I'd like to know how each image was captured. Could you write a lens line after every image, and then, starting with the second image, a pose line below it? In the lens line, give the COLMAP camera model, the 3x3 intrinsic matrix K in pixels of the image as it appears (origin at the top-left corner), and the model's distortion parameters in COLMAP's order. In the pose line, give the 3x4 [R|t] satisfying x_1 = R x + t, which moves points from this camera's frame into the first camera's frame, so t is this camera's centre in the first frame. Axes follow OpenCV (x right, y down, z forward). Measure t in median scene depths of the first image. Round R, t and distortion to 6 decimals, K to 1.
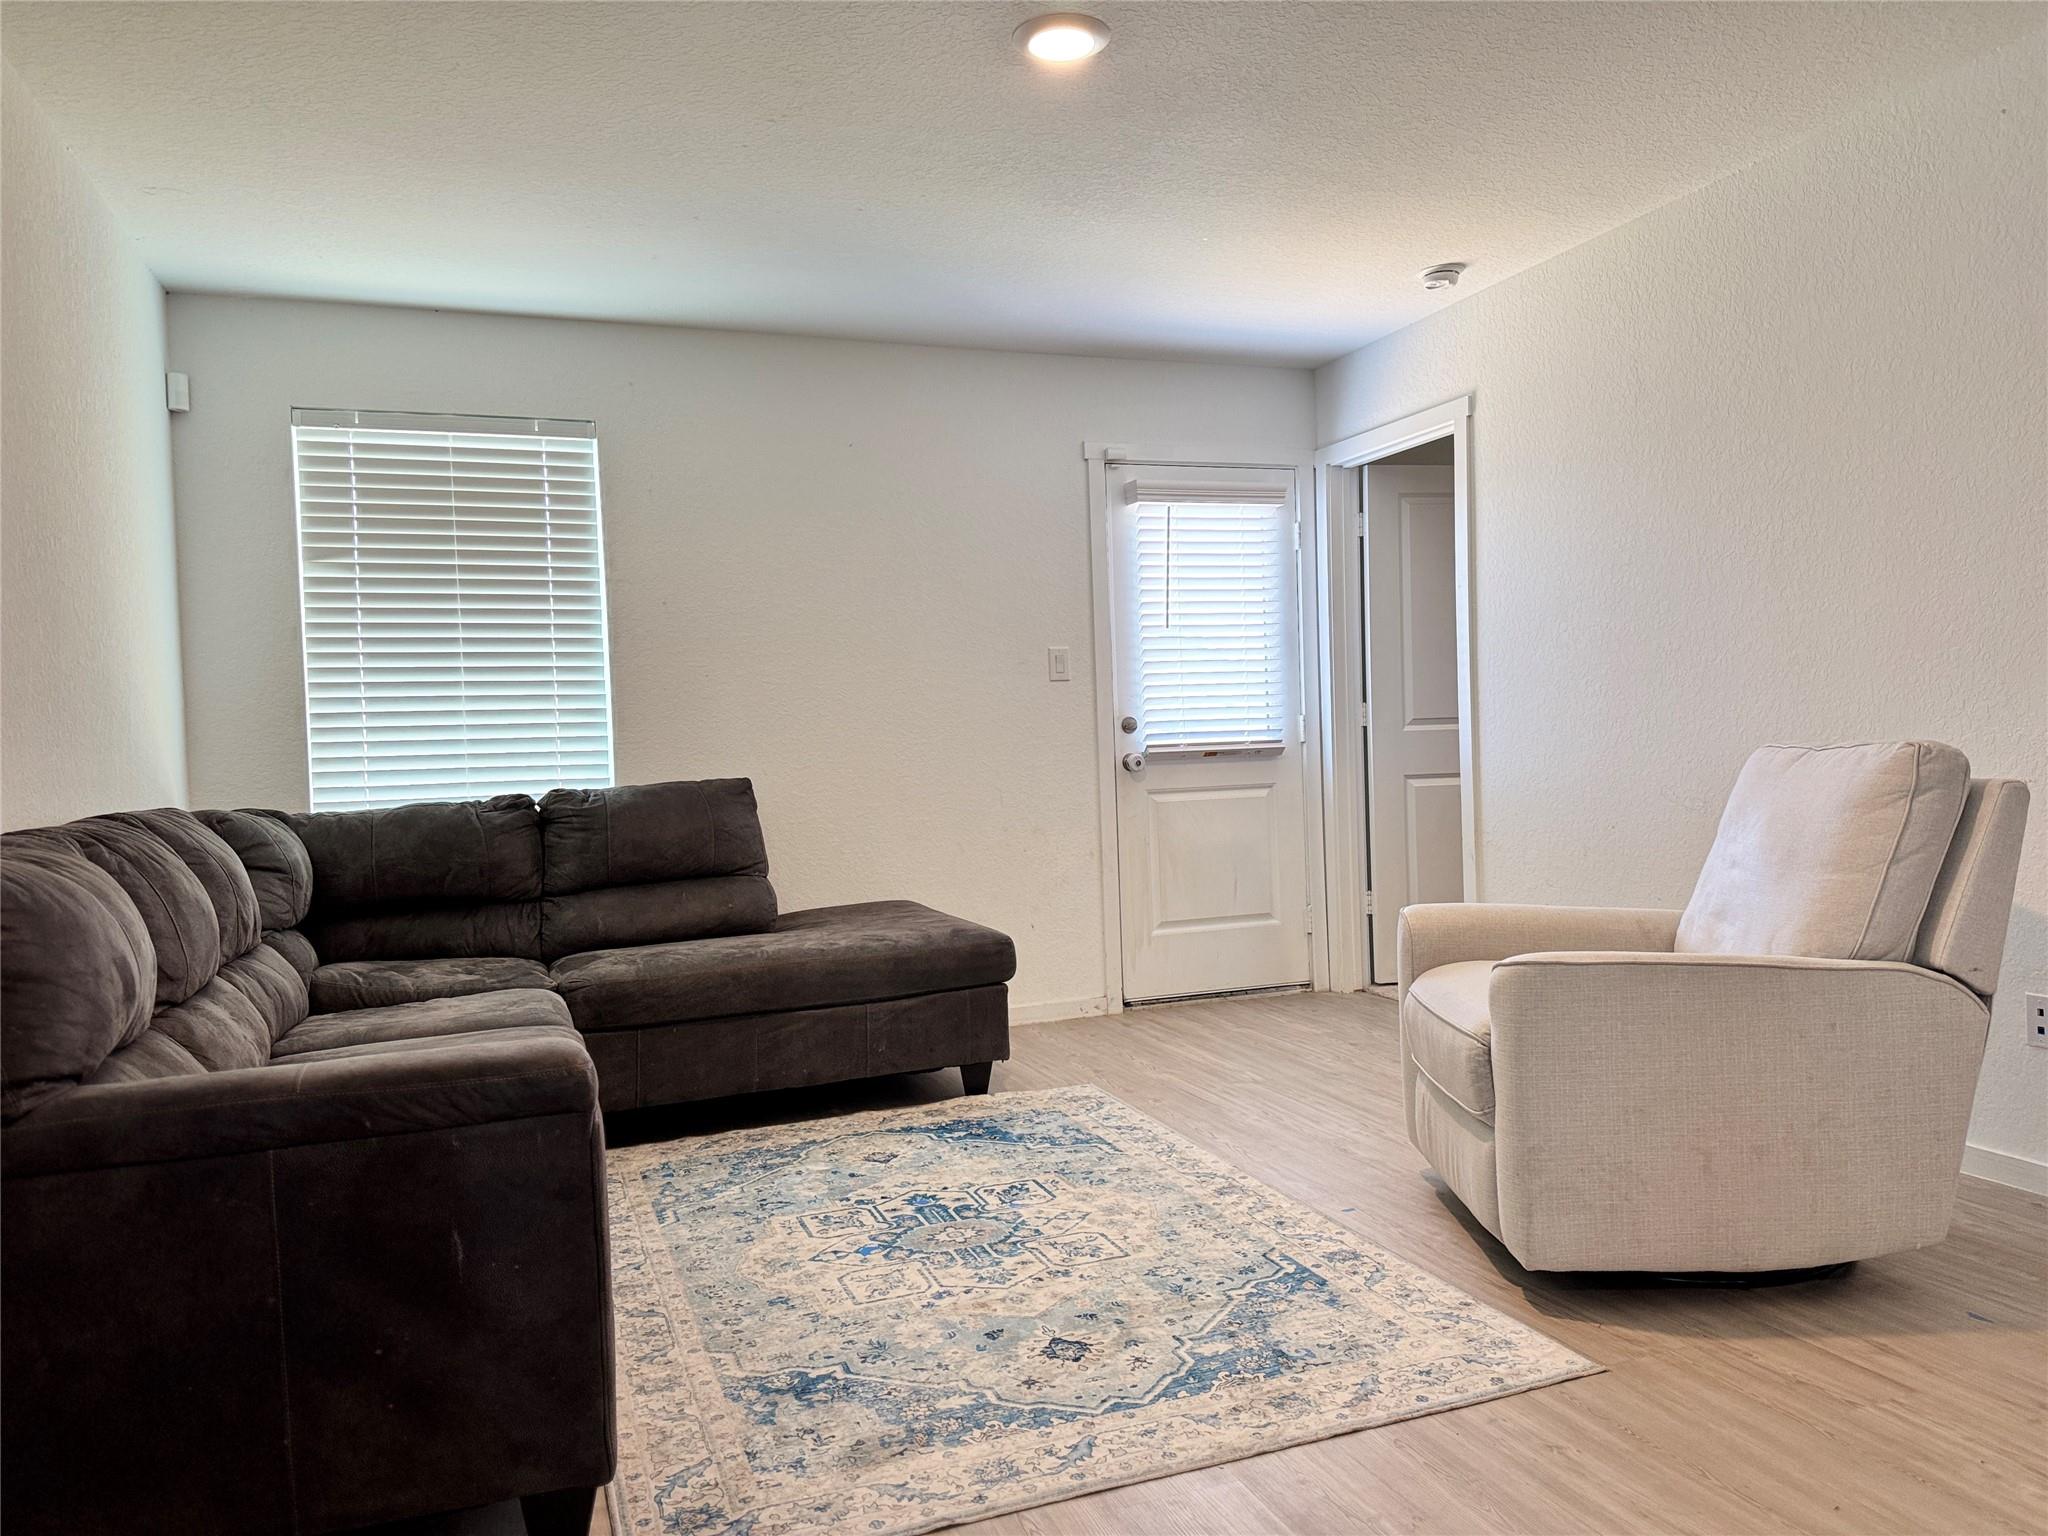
lens RADIAL K [[1440.7, 0, 1041.3], [0, 1440.7, 776.7], [0, 0, 1]] dist [0.043217, -0.057020]
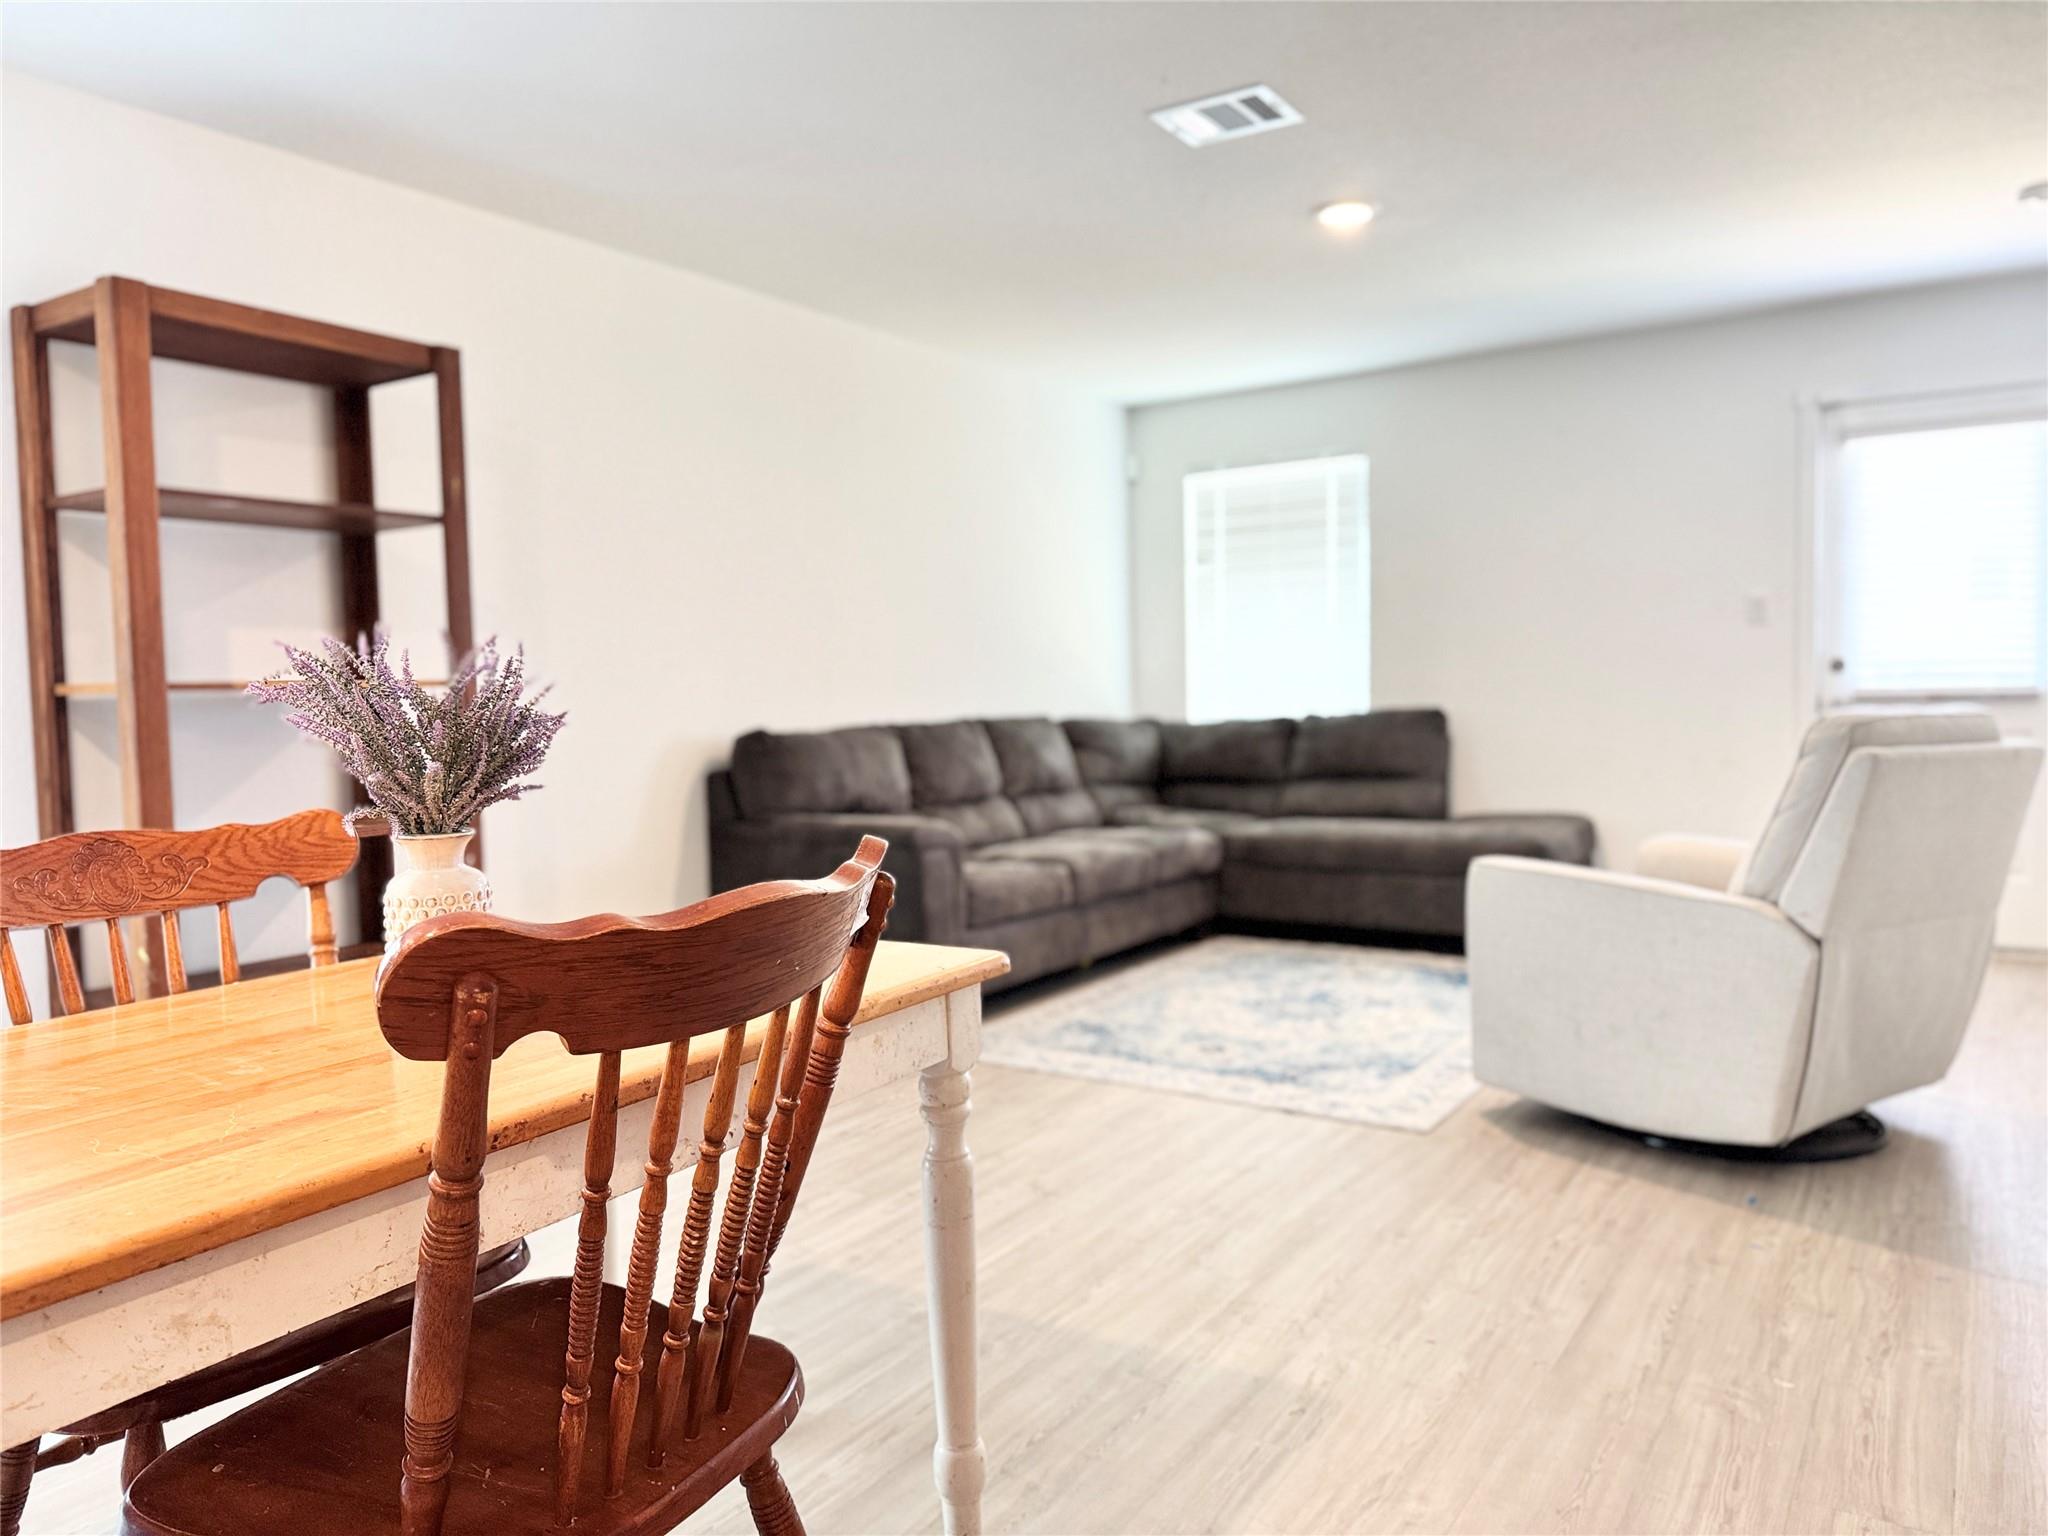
lens RADIAL K [[1440.7, 0, 997.0], [0, 1440.7, 782.5], [0, 0, 1]] dist [0.043217, -0.057020]
pose [[0.569232, 0.075830, -0.818672, 0.967480], [-0.019196, 0.996692, 0.078972, -0.038362], [0.821953, -0.029239, 0.568805, -0.132249]]
